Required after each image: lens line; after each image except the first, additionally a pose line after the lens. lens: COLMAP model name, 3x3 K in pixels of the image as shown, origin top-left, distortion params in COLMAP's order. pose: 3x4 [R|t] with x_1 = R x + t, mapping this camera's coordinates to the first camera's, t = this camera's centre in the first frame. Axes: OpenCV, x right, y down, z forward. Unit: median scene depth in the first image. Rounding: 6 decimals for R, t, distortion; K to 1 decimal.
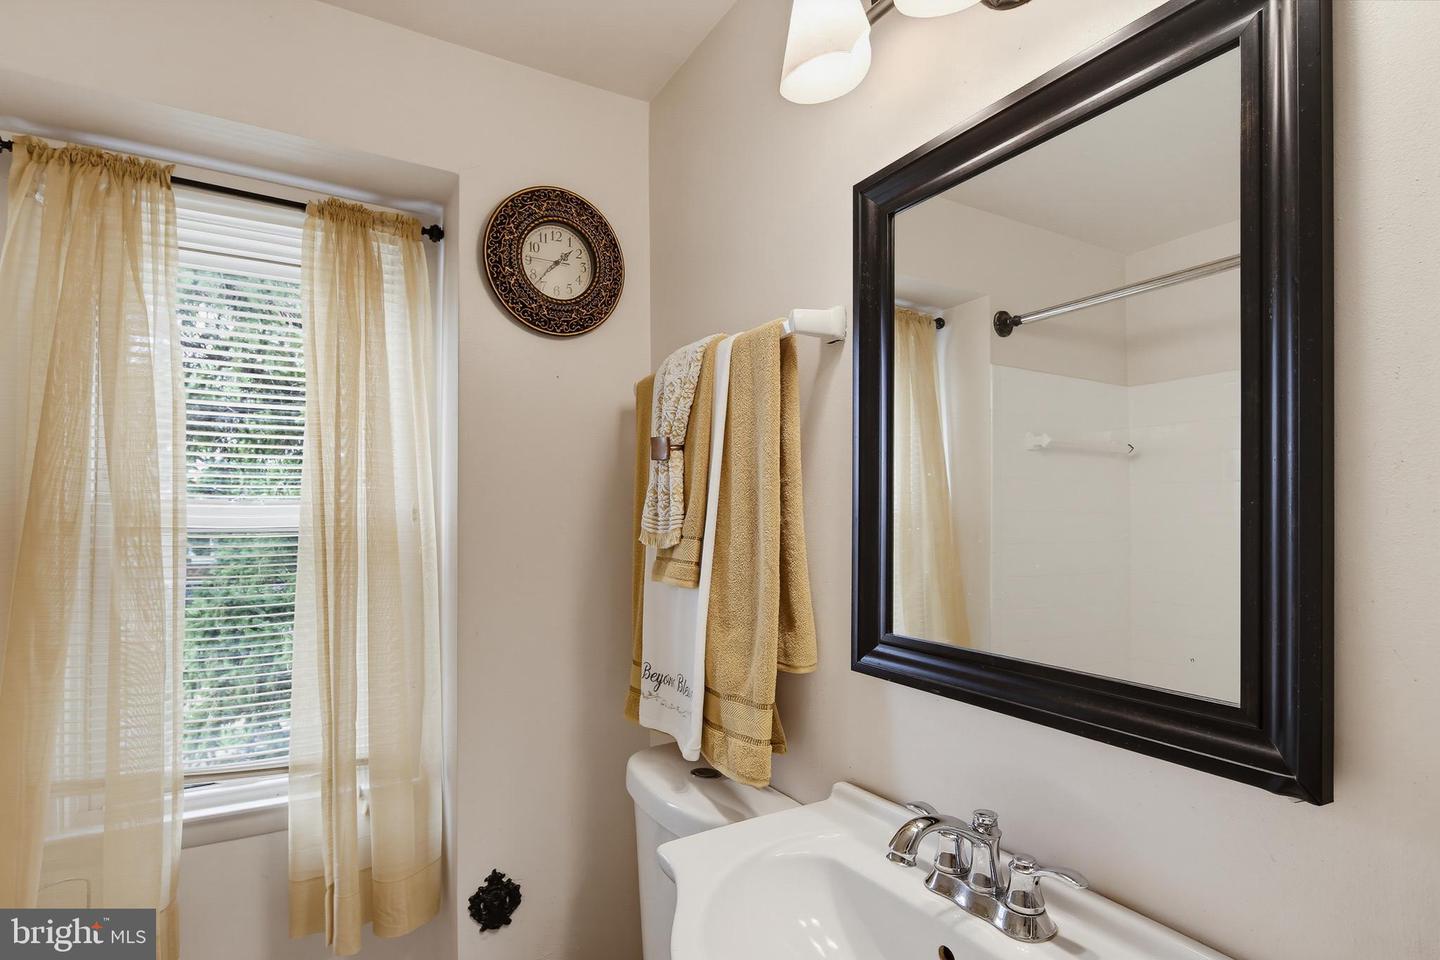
lens RADIAL K [[705.7, 0, 729.0], [0, 705.7, 511.5], [0, 0, 1]] dist [0.001776, -0.002467]
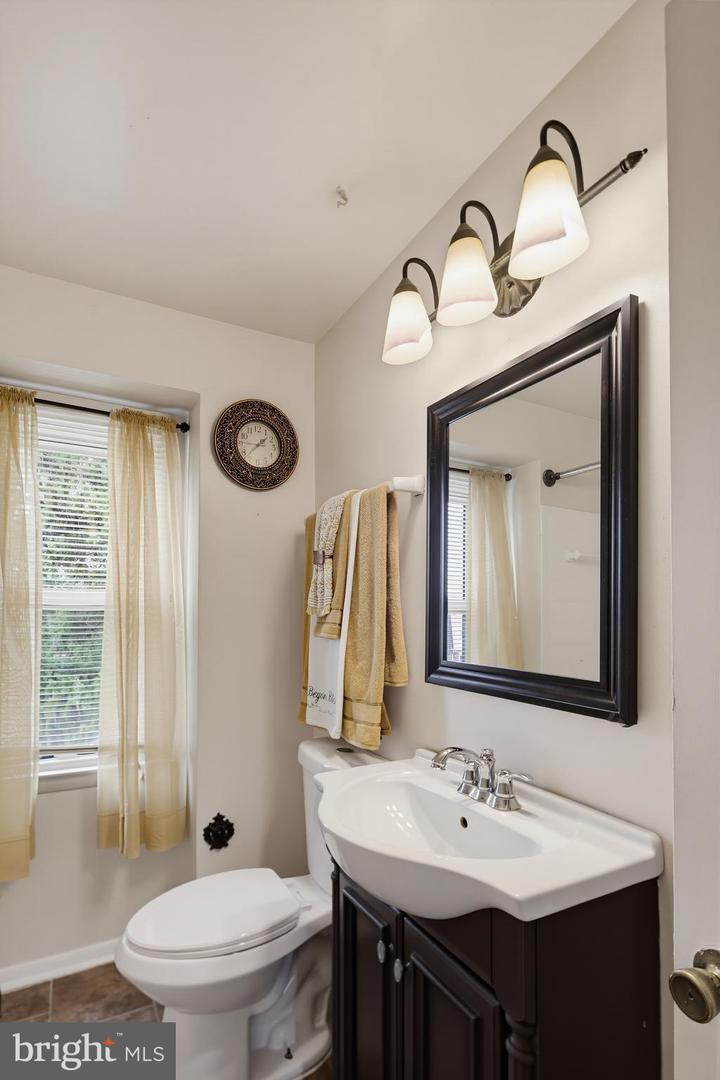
lens RADIAL K [[529.3, 0, 357.0], [0, 529.3, 611.9], [0, 0, 1]] dist [0.001776, -0.002467]
pose [[0.999129, 0.004937, -0.041447, 0.044320], [-0.004939, 0.999988, 0.000032, 0.038458], [0.041446, 0.000172, 0.999141, -0.248828]]
